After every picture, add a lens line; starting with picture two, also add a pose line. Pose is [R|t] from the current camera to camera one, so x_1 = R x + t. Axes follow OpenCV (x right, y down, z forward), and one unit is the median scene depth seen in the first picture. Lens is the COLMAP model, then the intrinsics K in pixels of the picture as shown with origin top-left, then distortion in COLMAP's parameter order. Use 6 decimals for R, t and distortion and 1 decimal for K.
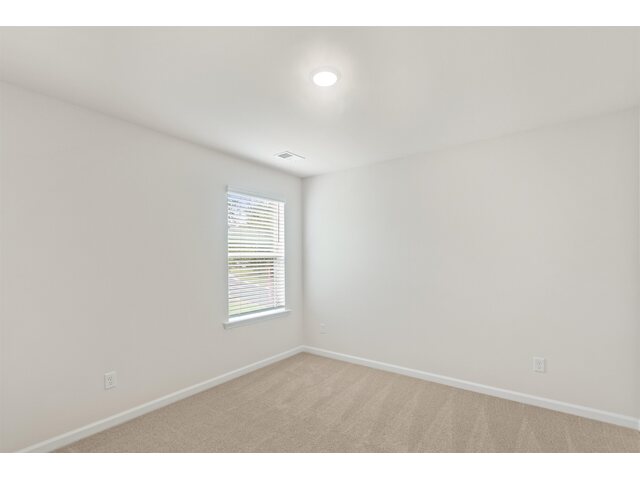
lens RADIAL K [[299.5, 0, 317.6], [0, 299.5, 239.9], [0, 0, 1]] dist [-0.000365, 0.013931]
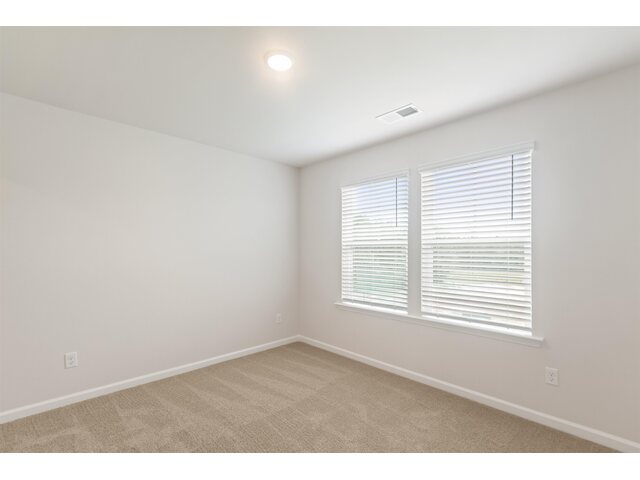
lens RADIAL K [[299.5, 0, 317.6], [0, 299.5, 239.9], [0, 0, 1]] dist [-0.000365, 0.013931]
pose [[-0.168454, -0.025679, -0.985375, 0.743613], [0.070226, 0.996808, -0.037983, 0.061175], [0.983205, -0.075598, -0.166113, 0.988354]]
